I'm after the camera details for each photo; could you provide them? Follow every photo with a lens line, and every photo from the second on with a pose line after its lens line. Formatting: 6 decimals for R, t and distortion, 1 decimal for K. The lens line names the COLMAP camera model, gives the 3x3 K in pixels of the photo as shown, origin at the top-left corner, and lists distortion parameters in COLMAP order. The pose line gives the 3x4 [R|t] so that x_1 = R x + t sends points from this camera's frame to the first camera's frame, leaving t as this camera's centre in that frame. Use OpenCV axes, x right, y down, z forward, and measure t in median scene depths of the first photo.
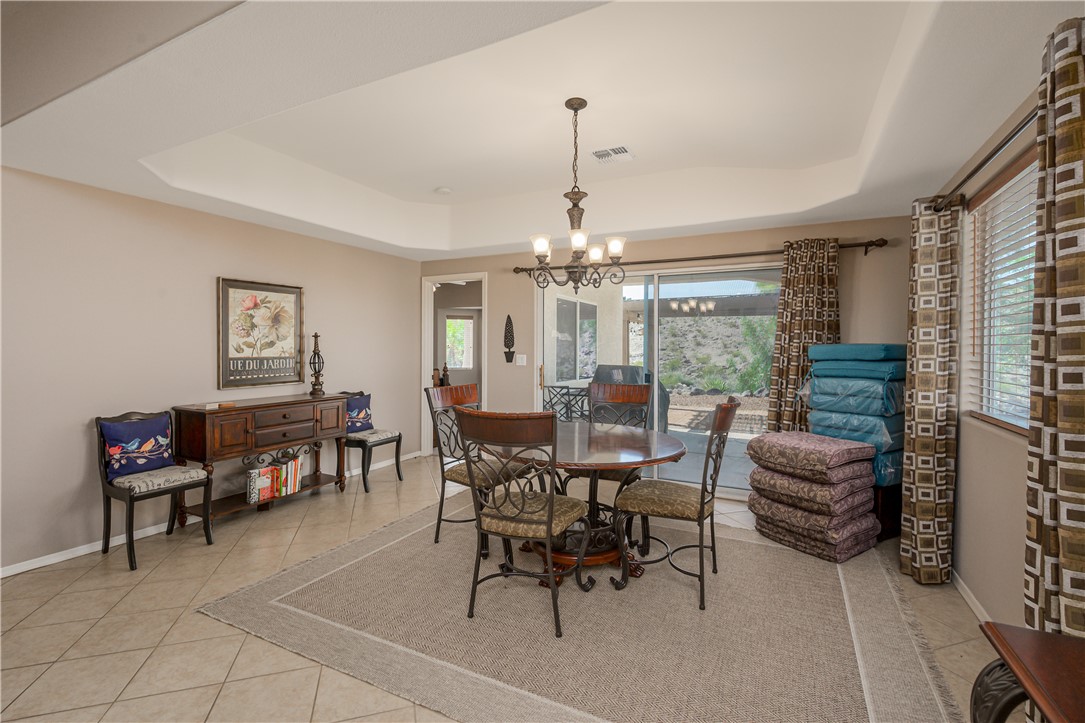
lens RADIAL K [[475.2, 0, 542.5], [0, 475.2, 361.5], [0, 0, 1]] dist [0.000111, 0.000006]
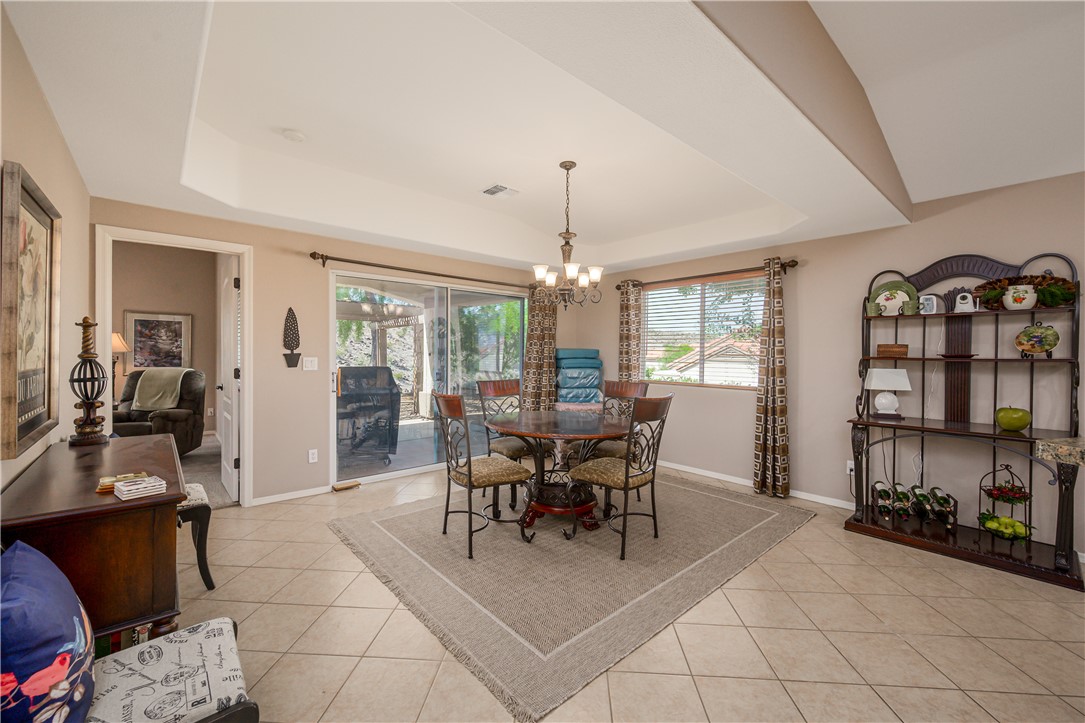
lens RADIAL K [[434.3, 0, 544.9], [0, 434.3, 365.6], [0, 0, 1]] dist [-0.000586, -0.000138]
pose [[0.377367, -0.030306, 0.925568, -0.709365], [0.017309, 0.999521, 0.025670, -0.014807], [-0.925902, 0.006334, 0.377710, 0.401282]]
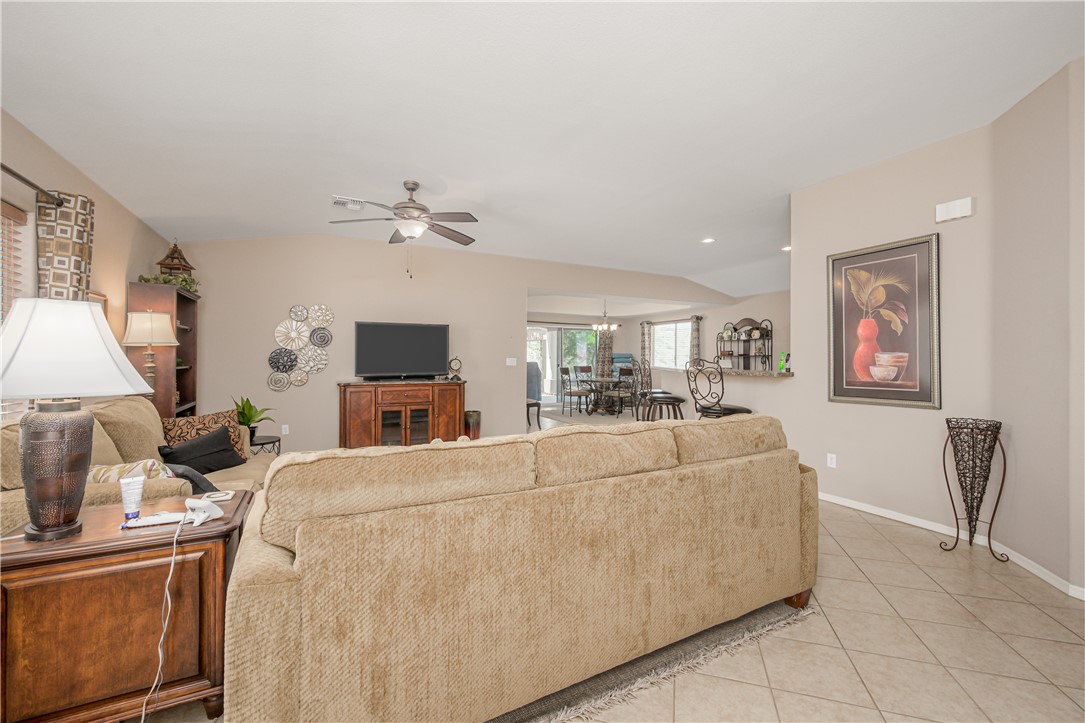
lens RADIAL K [[428.9, 0, 542.5], [0, 428.9, 361.5], [0, 0, 1]] dist [-0.000843, 0.000329]
pose [[0.591983, -0.010893, 0.805877, -1.934480], [0.020488, 0.999789, -0.001537, 0.014652], [-0.805690, 0.017421, 0.592082, -0.387001]]
